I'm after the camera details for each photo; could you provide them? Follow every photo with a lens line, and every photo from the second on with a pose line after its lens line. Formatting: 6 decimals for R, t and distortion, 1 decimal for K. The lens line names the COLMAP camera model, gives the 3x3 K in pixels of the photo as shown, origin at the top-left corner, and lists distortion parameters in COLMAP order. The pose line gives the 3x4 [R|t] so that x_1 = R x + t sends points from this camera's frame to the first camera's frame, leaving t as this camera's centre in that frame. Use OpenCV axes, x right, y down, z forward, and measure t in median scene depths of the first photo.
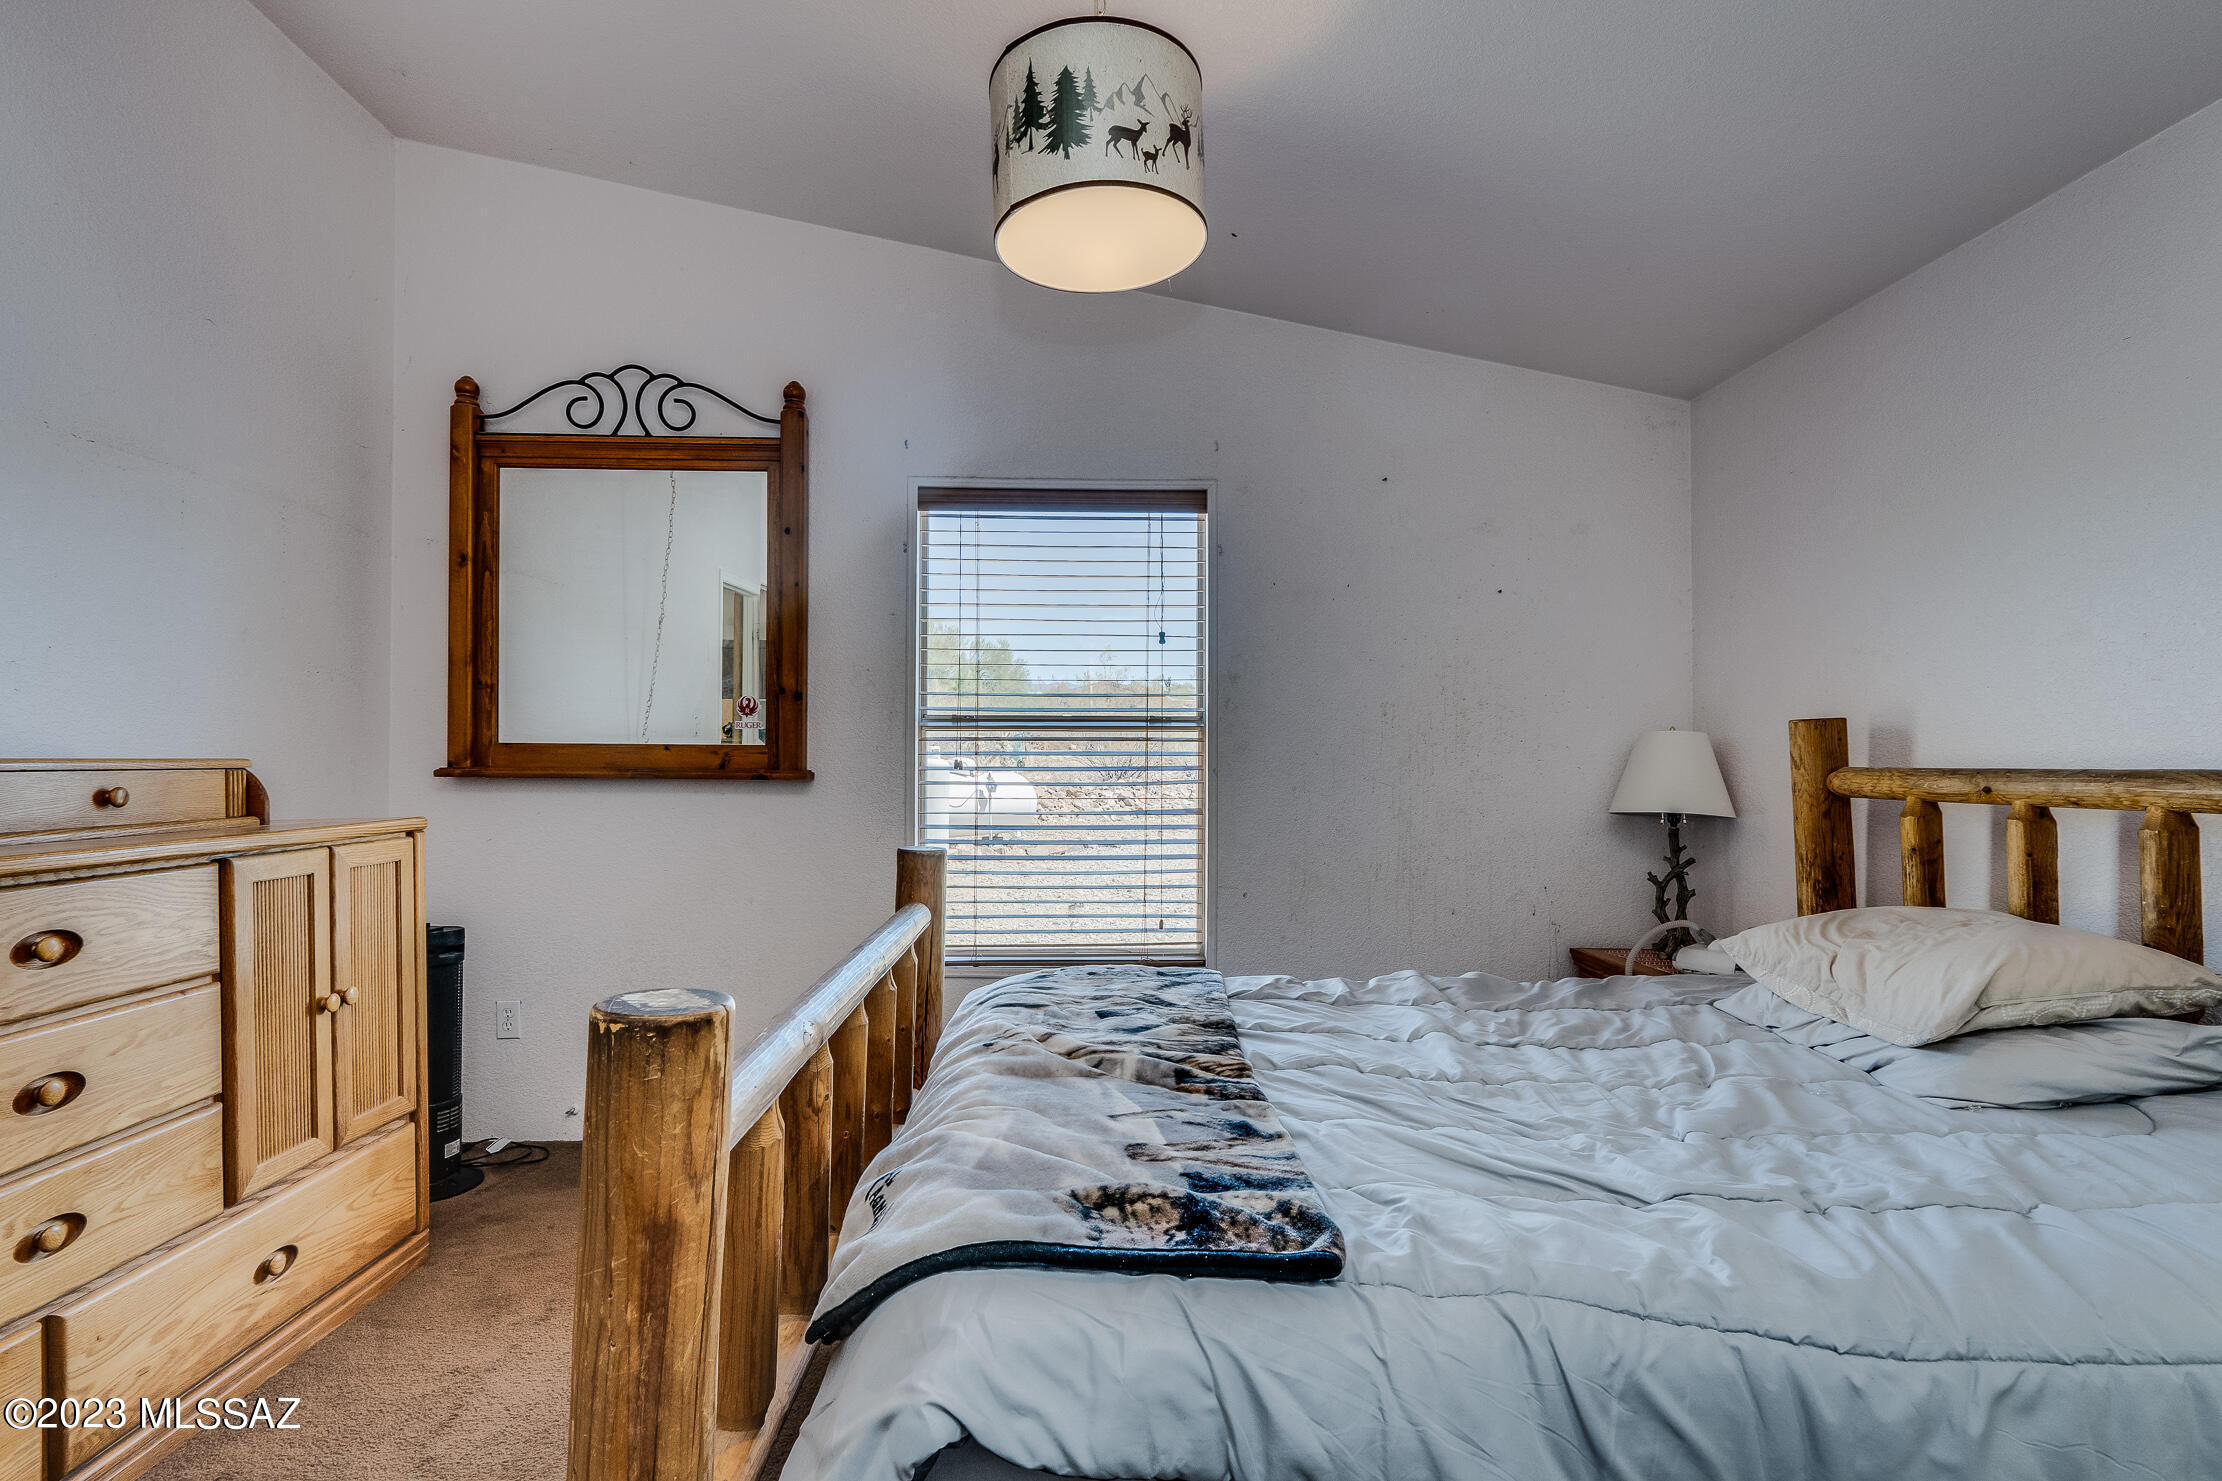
lens RADIAL K [[1046.2, 0, 1111.0], [0, 1046.2, 740.5], [0, 0, 1]] dist [-0.003772, -0.000369]
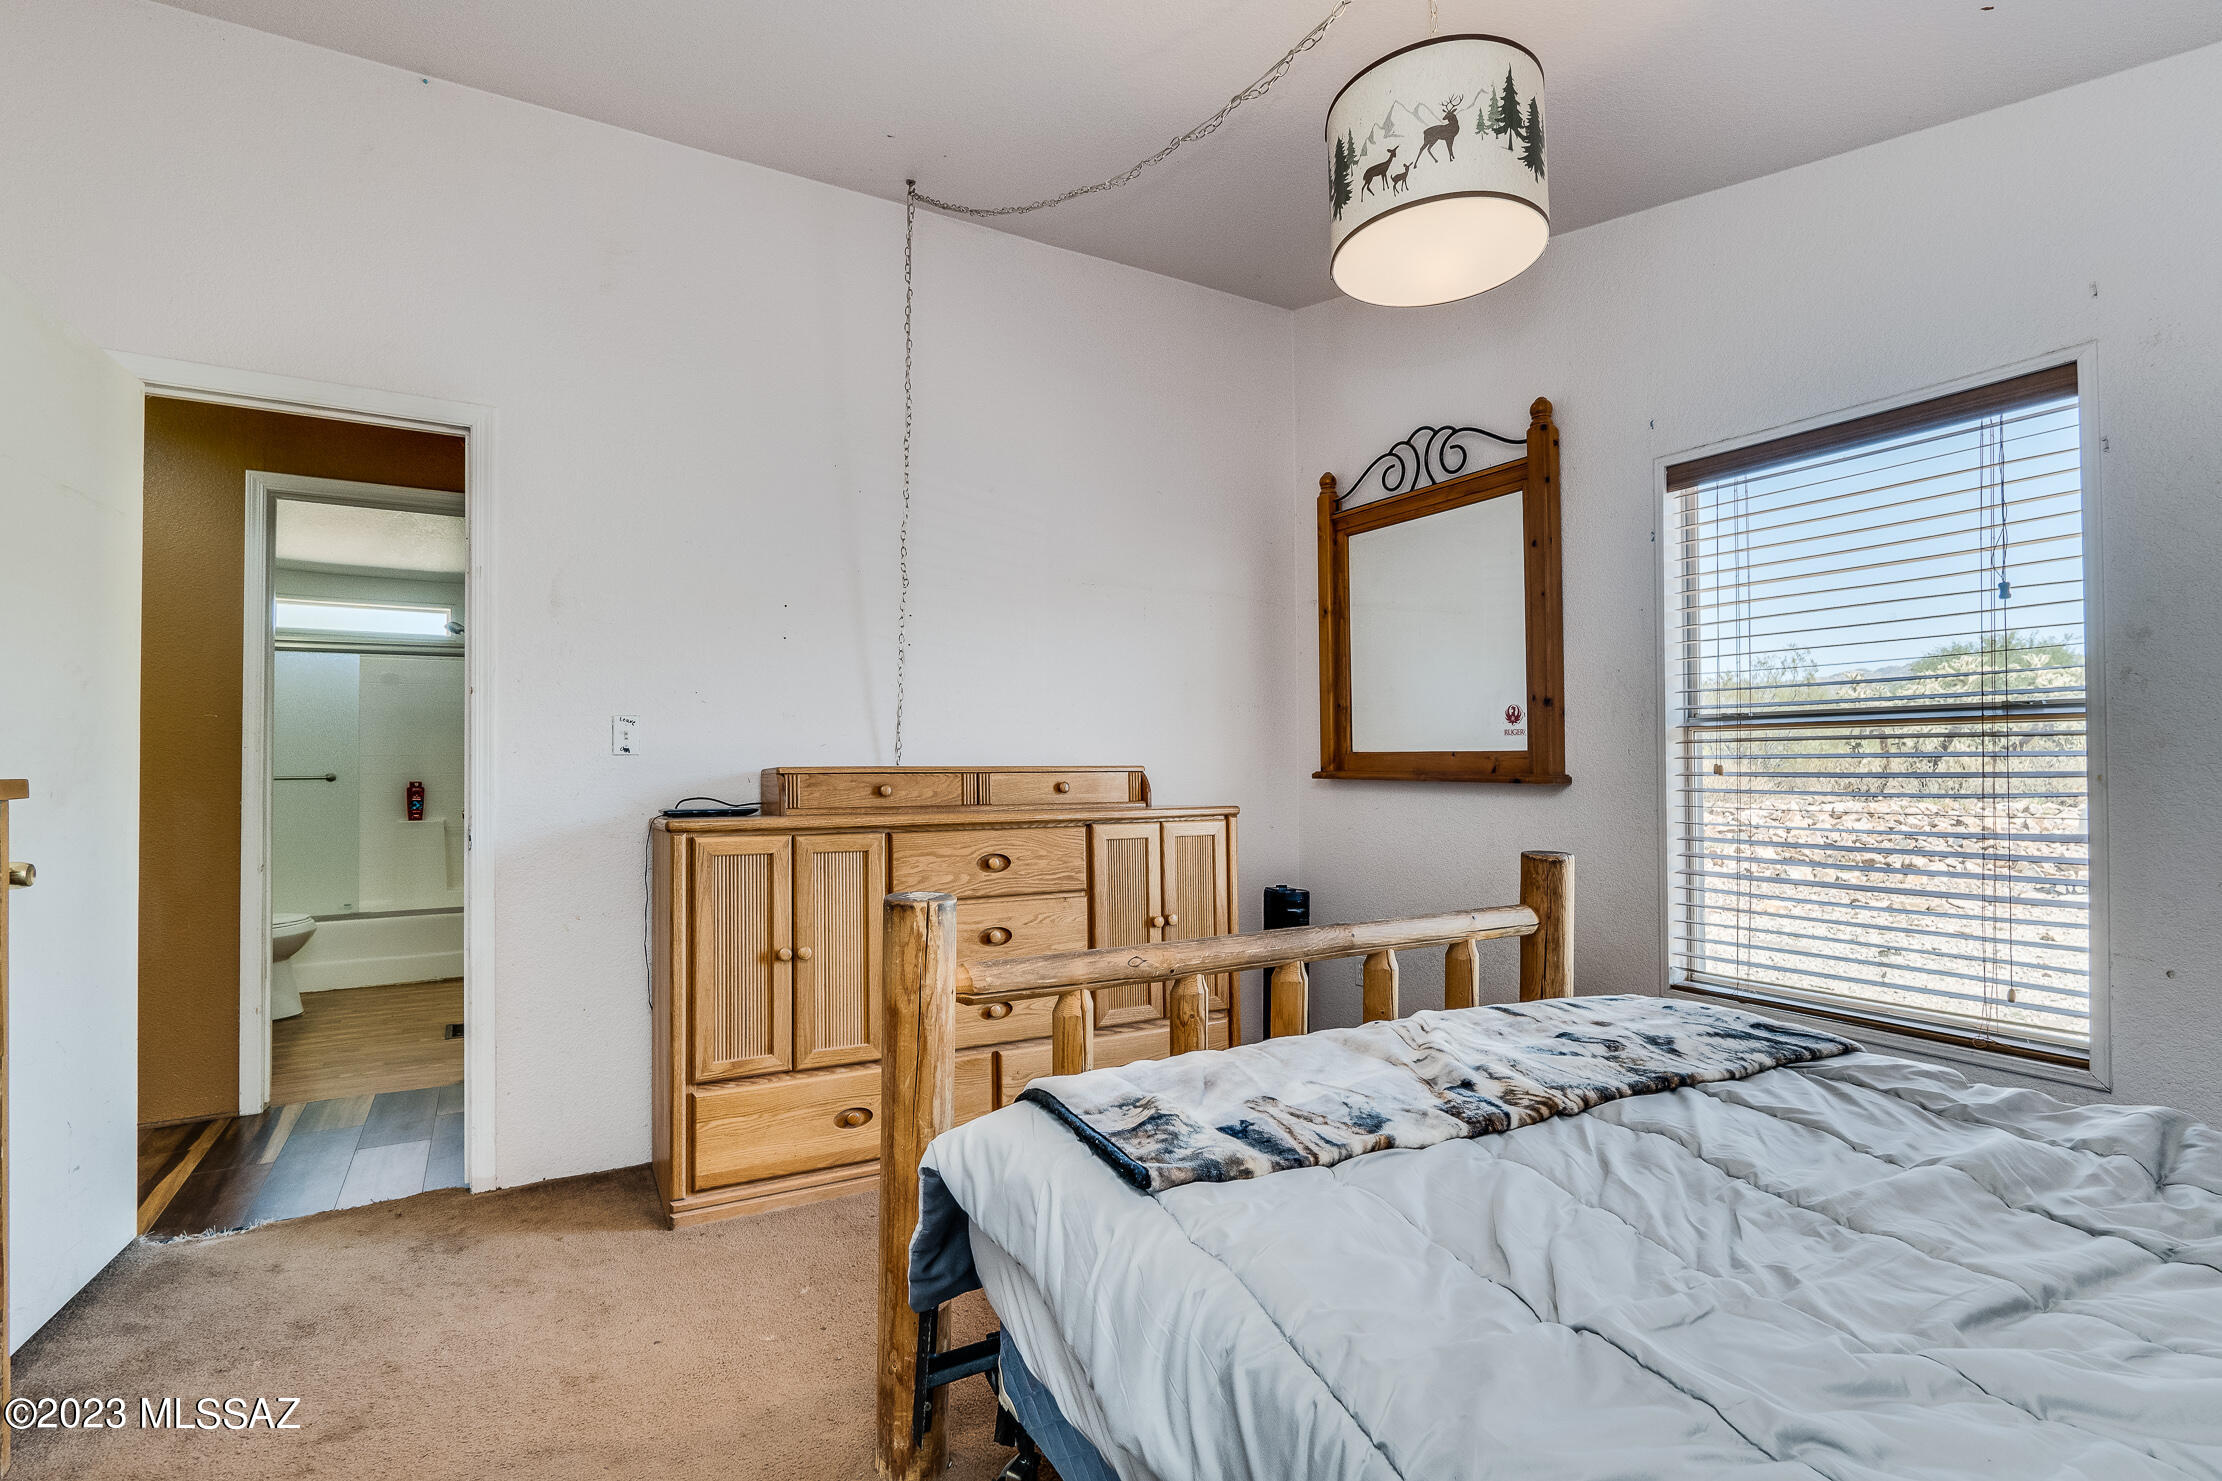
lens RADIAL K [[1054.3, 0, 1086.5], [0, 1054.3, 746.2], [0, 0, 1]] dist [0.000813, -0.000180]
pose [[0.458186, -0.019168, -0.888650, 0.413143], [0.019418, 0.999745, -0.011553, 0.003444], [0.888644, -0.011962, 0.458441, 0.123836]]
